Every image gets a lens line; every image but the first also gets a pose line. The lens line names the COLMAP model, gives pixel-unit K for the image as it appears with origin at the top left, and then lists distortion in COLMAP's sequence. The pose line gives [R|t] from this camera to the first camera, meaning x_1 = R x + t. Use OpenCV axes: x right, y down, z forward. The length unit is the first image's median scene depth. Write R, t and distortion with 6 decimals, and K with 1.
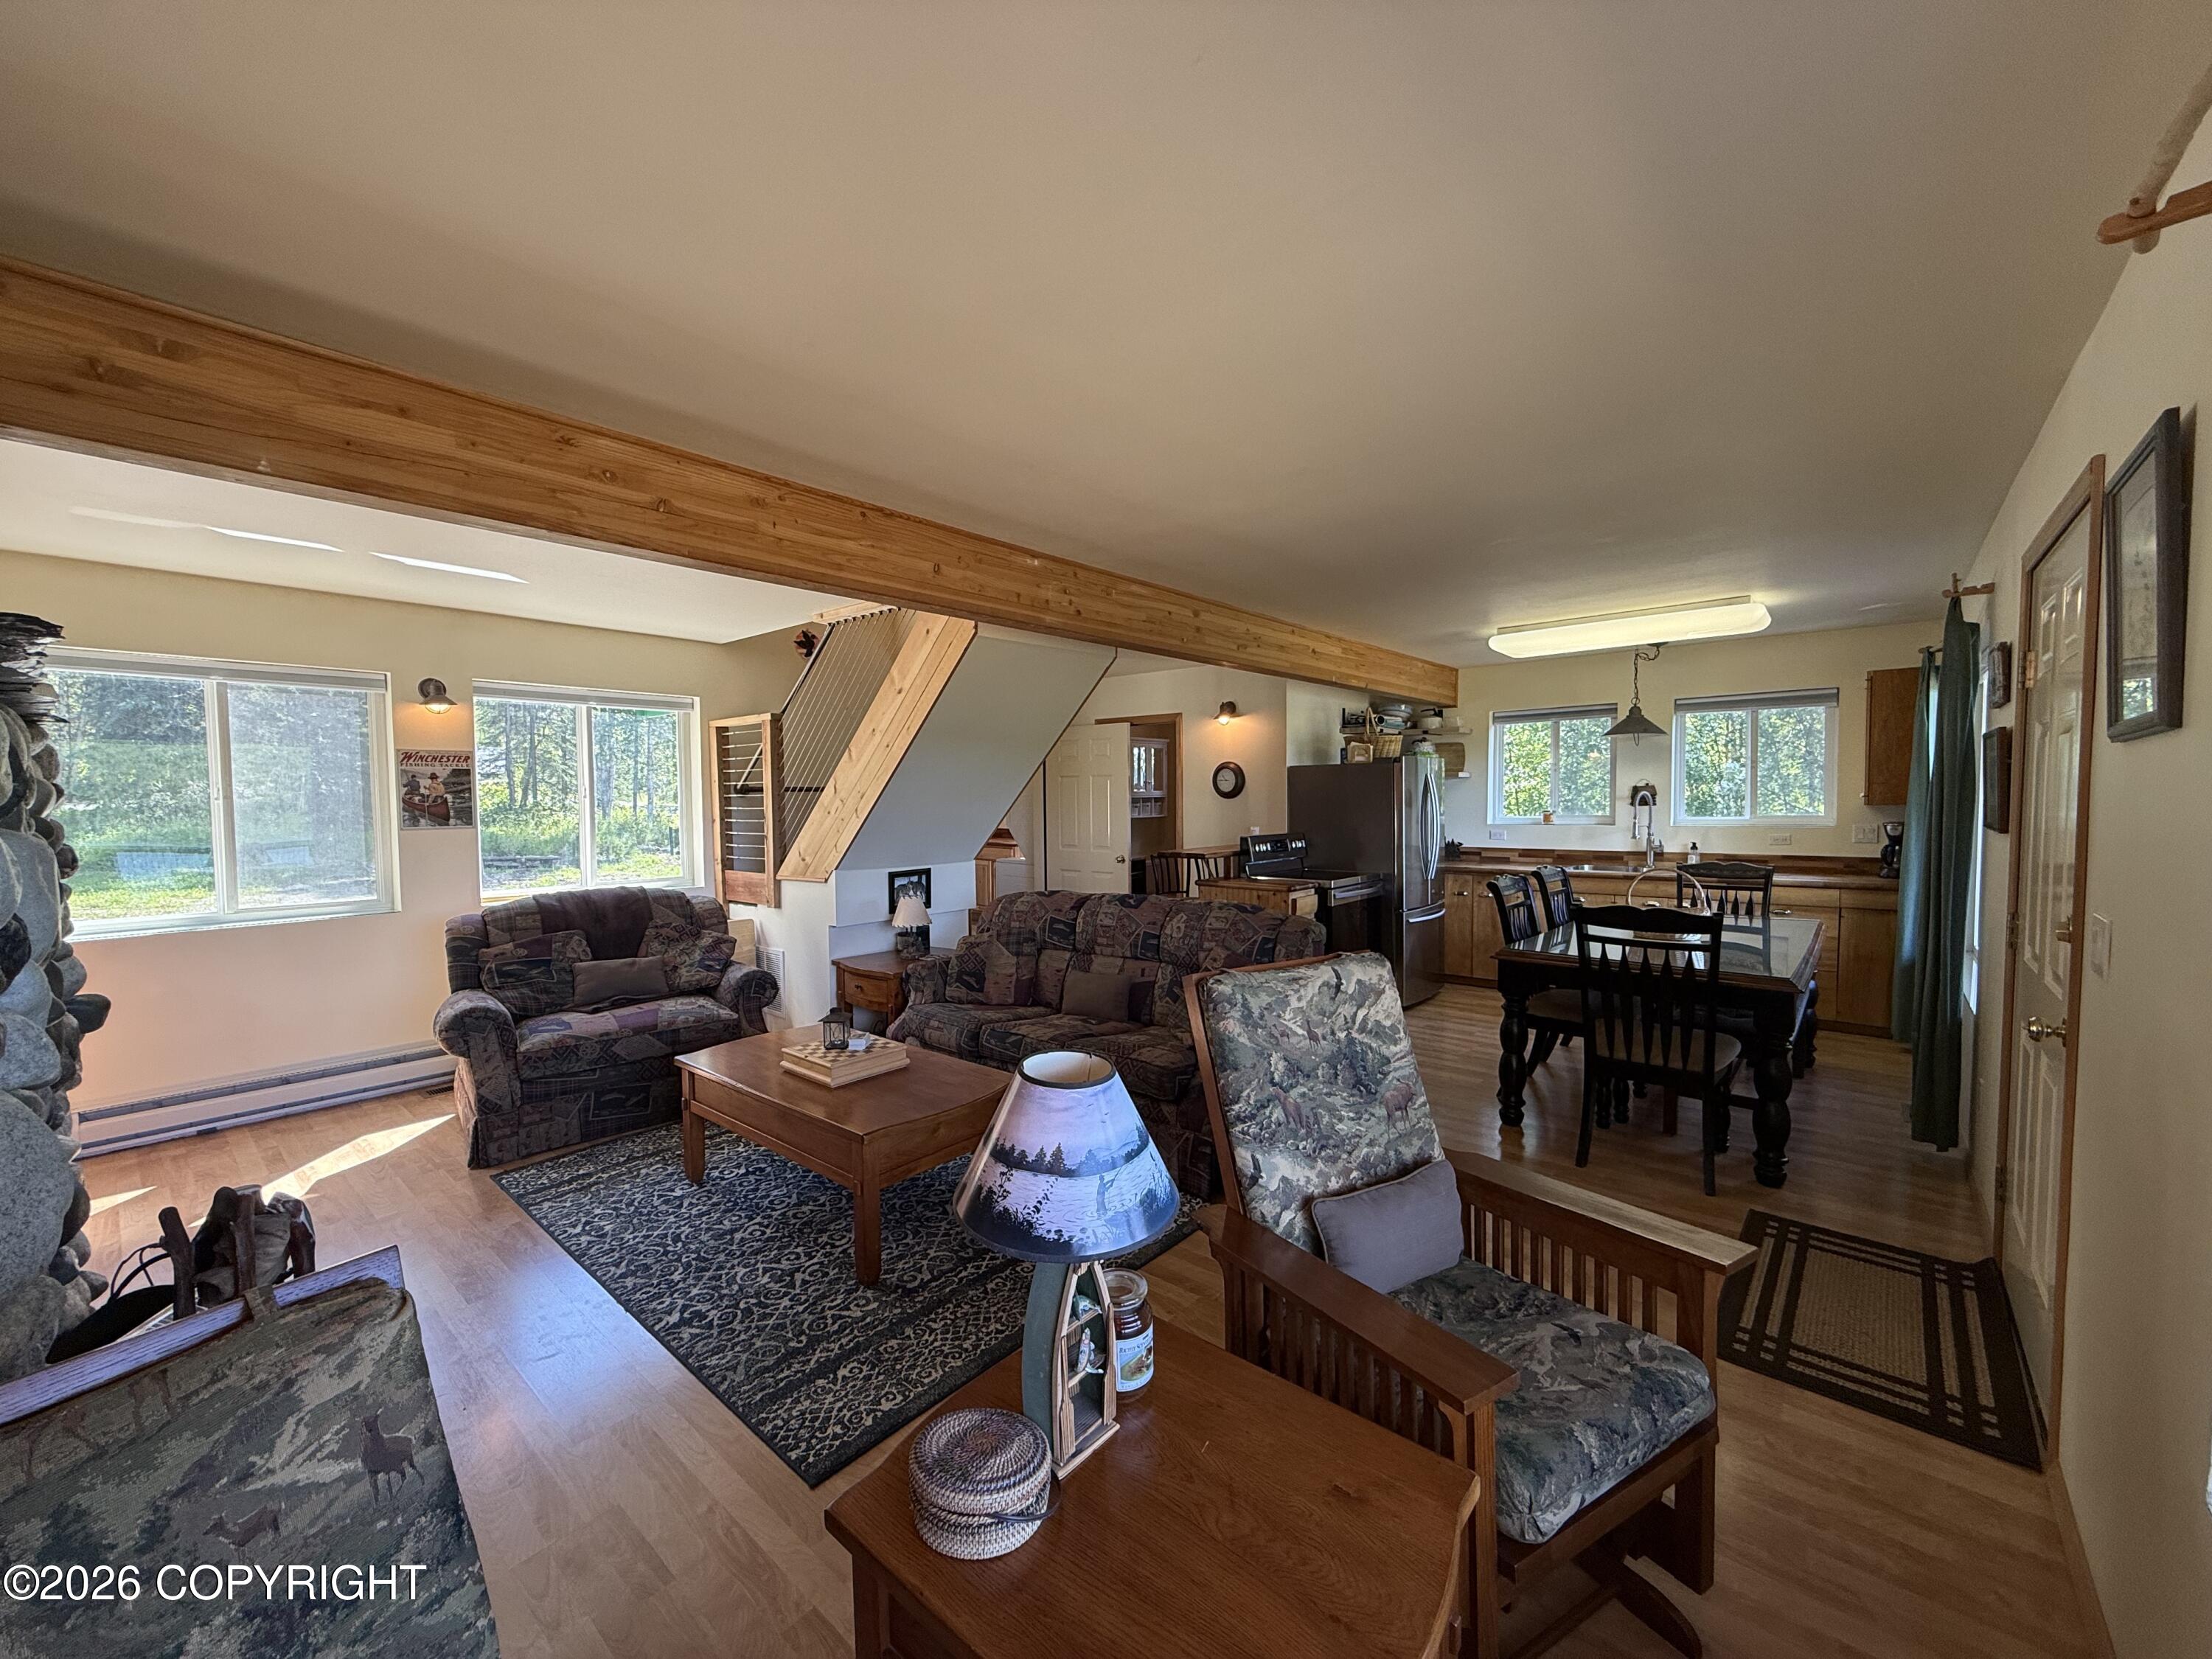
lens RADIAL K [[878.2, 0, 1105.4], [0, 878.2, 827.0], [0, 0, 1]] dist [0.002212, 0.000376]
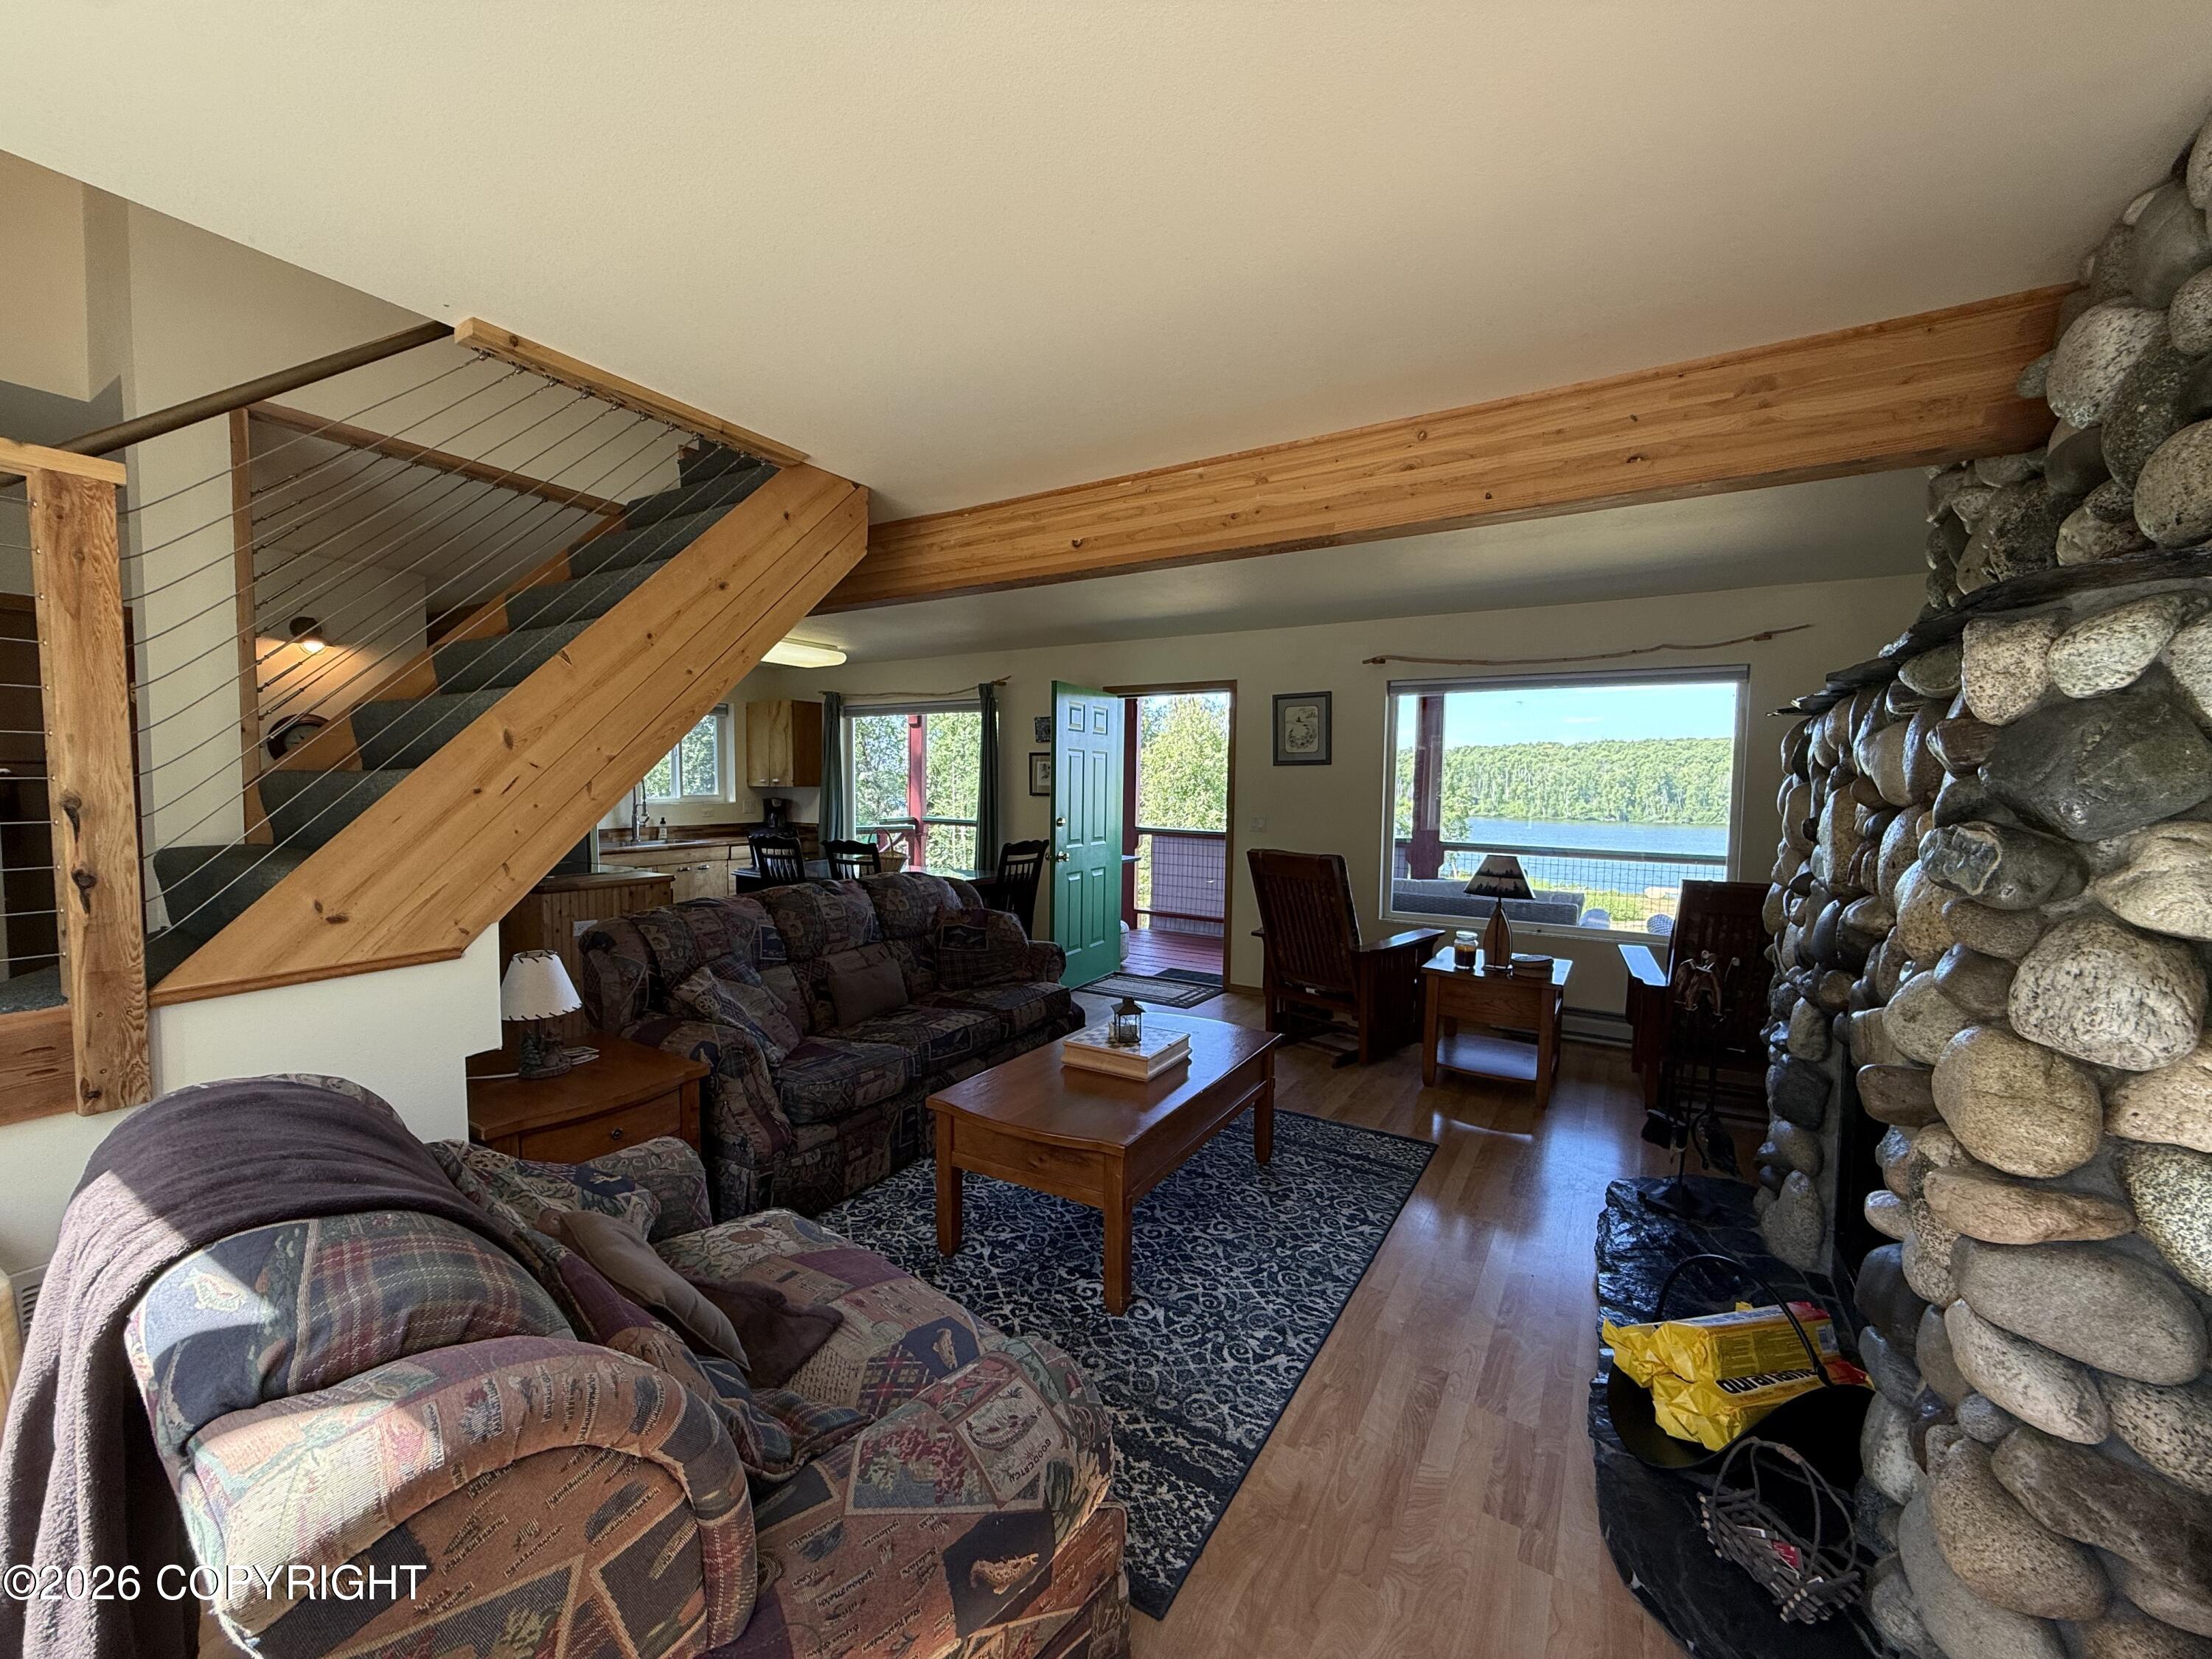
lens RADIAL K [[878.2, 0, 1093.2], [0, 878.2, 830.8], [0, 0, 1]] dist [0.002212, 0.000376]
pose [[-0.159070, -0.042384, 0.986357, -1.248353], [0.026591, 0.998532, 0.047196, -0.011451], [-0.986909, 0.033735, -0.157710, 1.230721]]
